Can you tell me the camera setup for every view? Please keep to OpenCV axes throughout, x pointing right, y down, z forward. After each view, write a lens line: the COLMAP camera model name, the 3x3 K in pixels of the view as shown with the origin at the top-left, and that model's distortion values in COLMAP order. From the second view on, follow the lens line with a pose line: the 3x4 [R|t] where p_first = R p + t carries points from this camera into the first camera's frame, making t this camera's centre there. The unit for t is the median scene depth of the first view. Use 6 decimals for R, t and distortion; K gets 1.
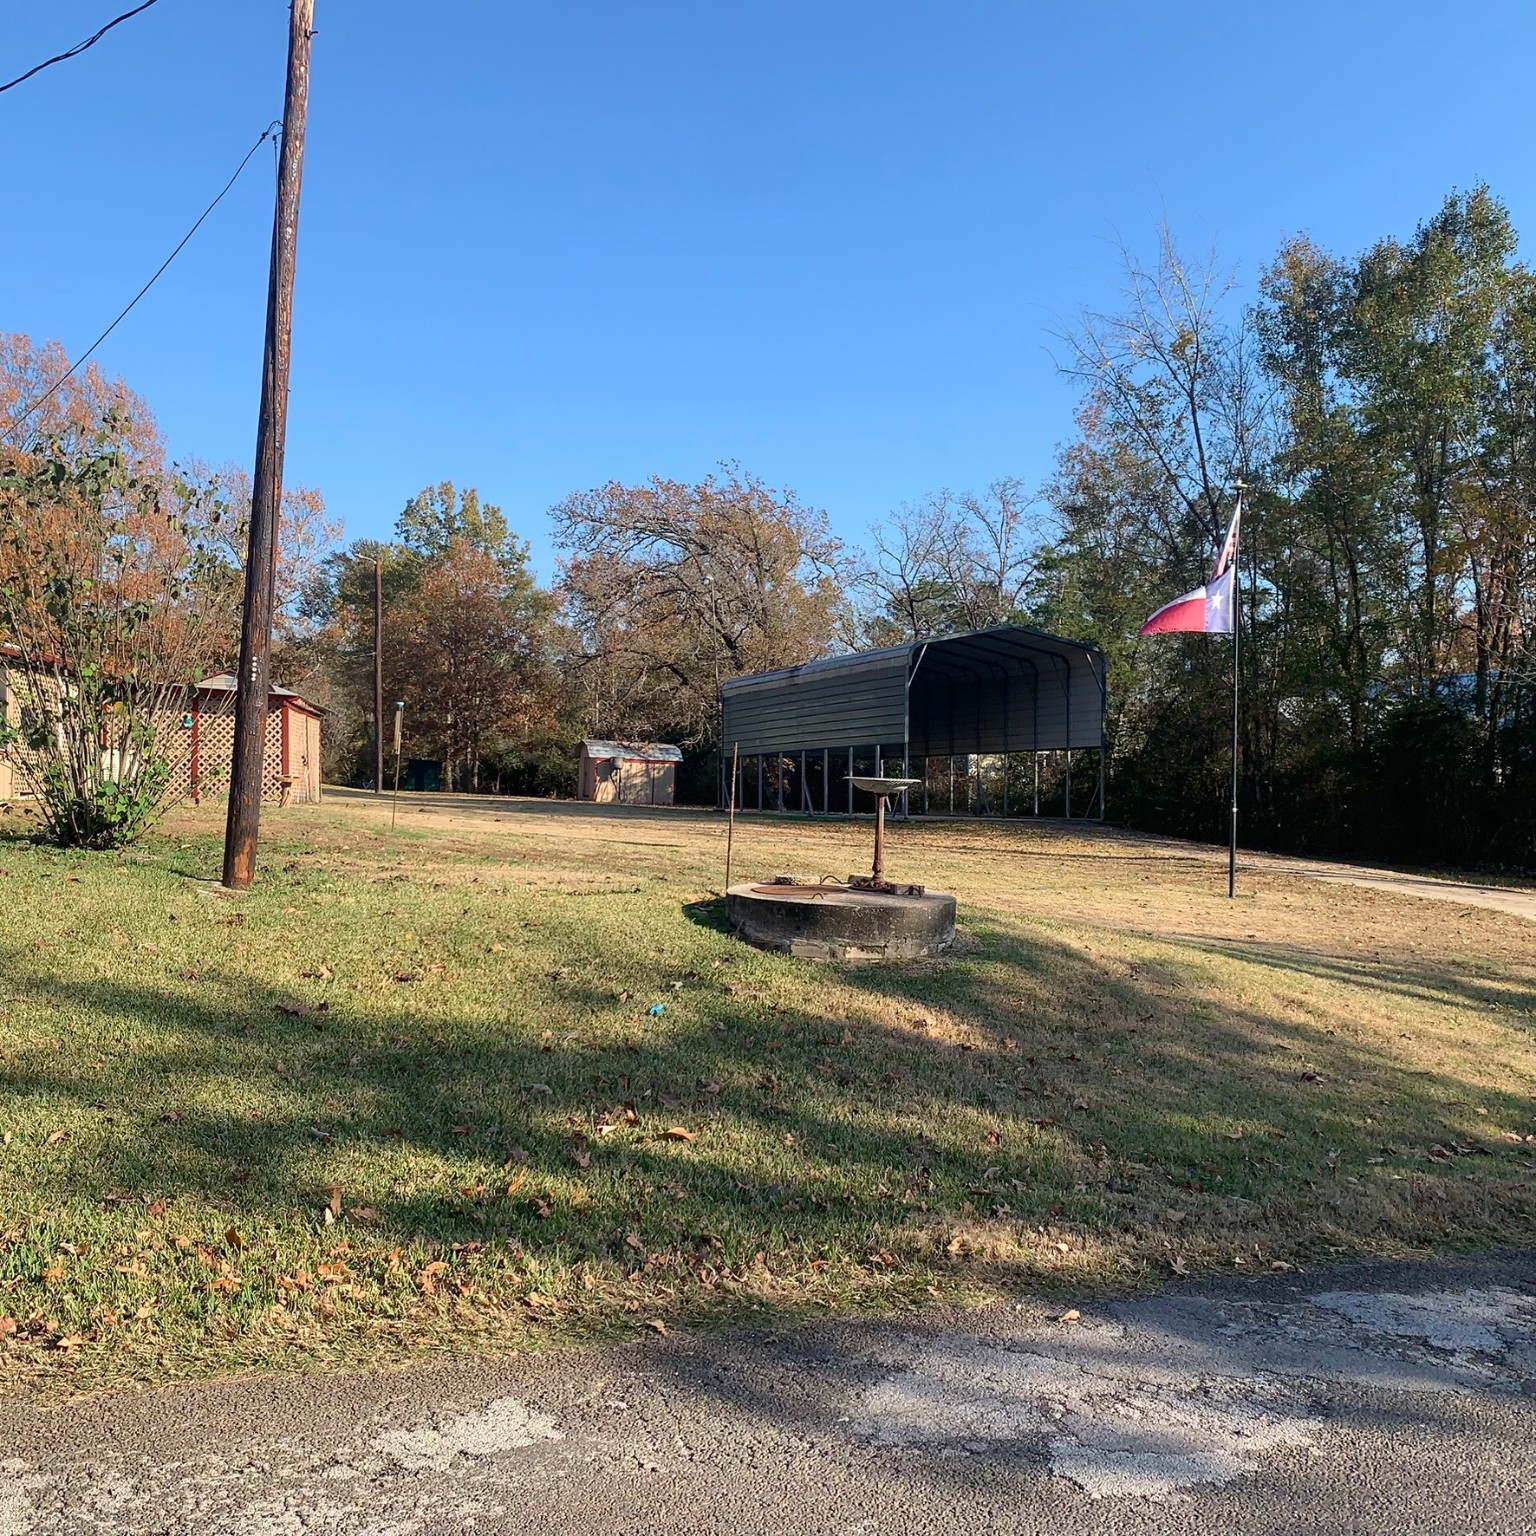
lens RADIAL K [[1595.3, 0, 768.0], [0, 1595.3, 768.0], [0, 0, 1]] dist [-0.000391, 0.030002]
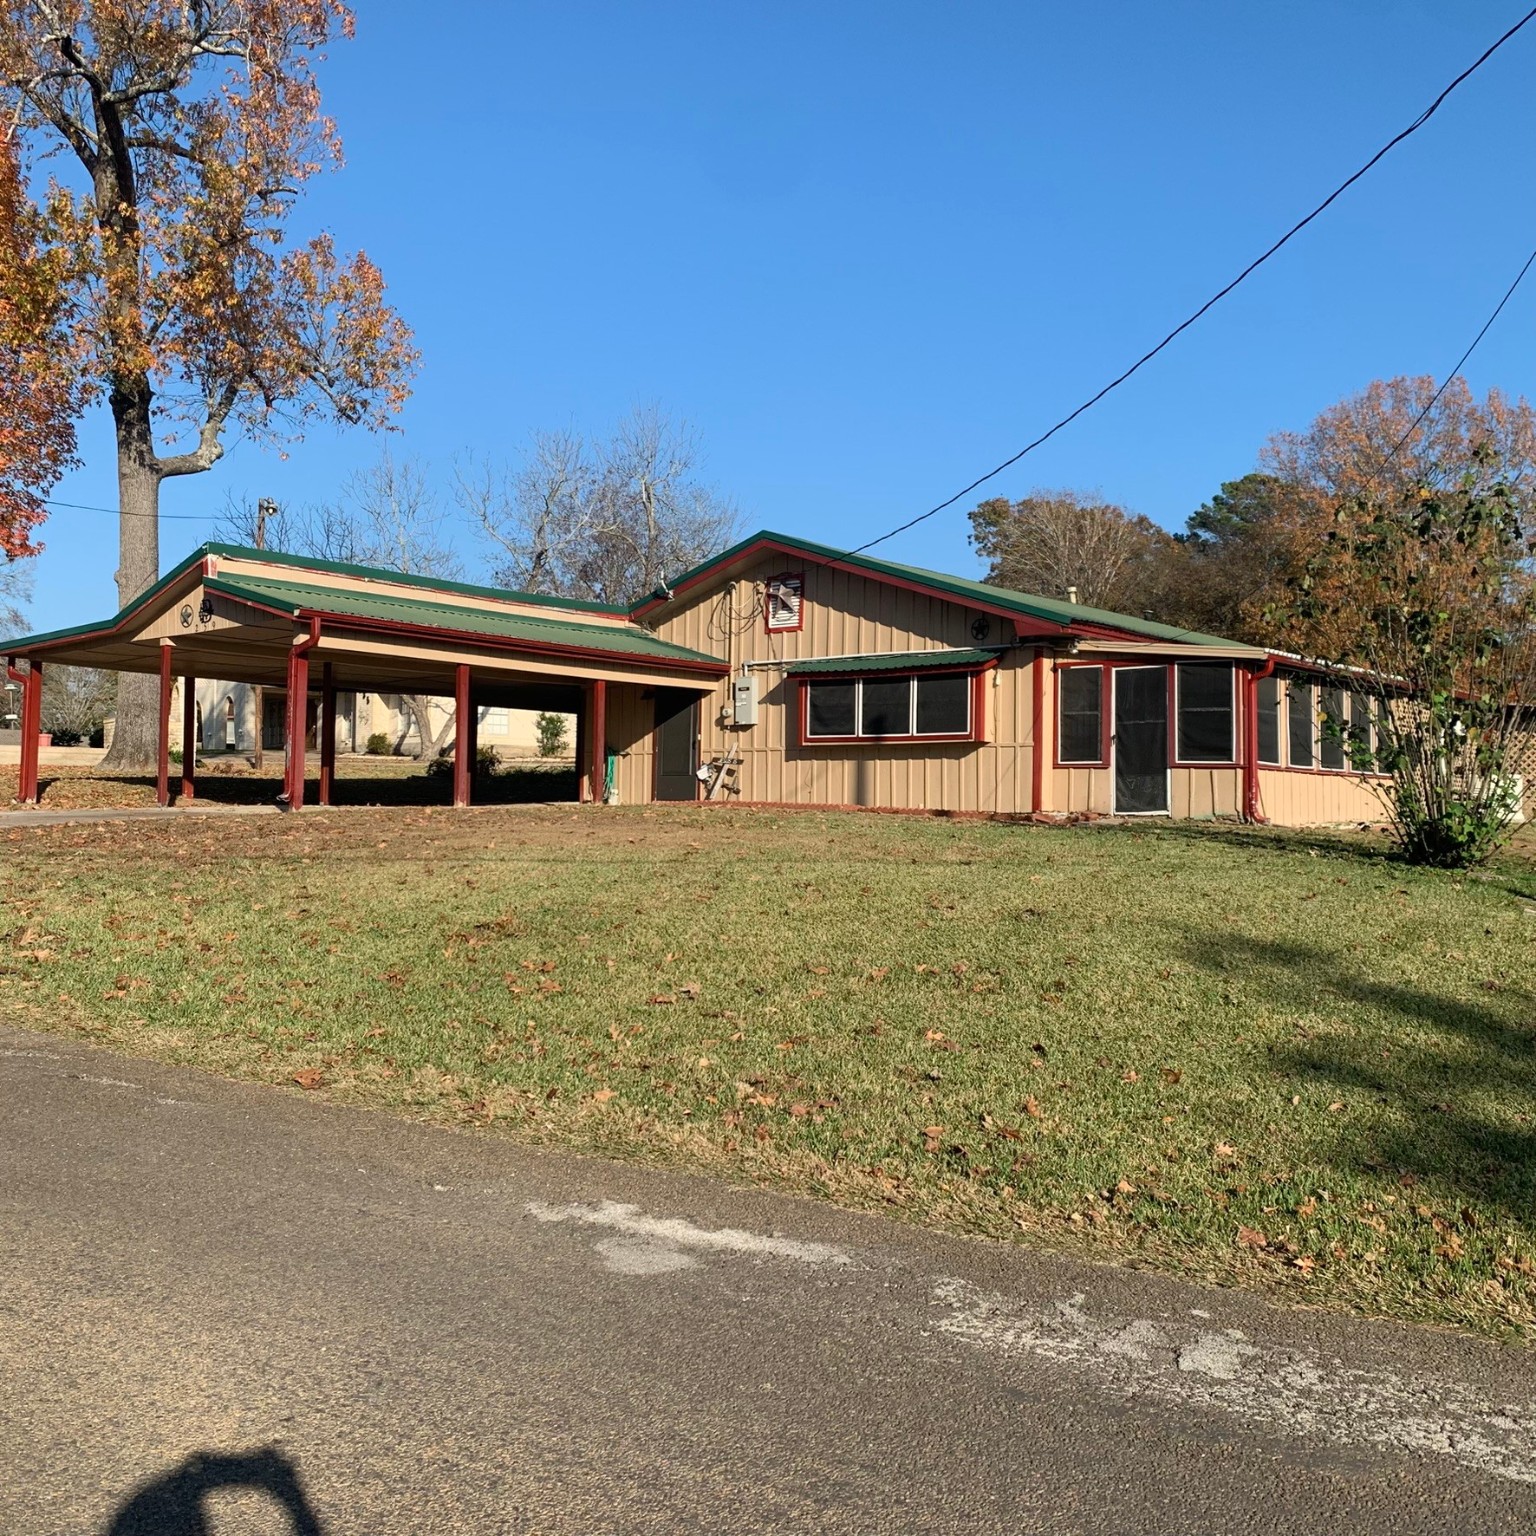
lens RADIAL K [[1595.3, 0, 768.0], [0, 1595.3, 768.0], [0, 0, 1]] dist [-0.000391, 0.030002]
pose [[0.671112, -0.007871, -0.741314, 0.164480], [-0.004666, 0.999879, -0.014840, 0.009402], [0.741341, 0.013419, 0.670994, -0.088626]]
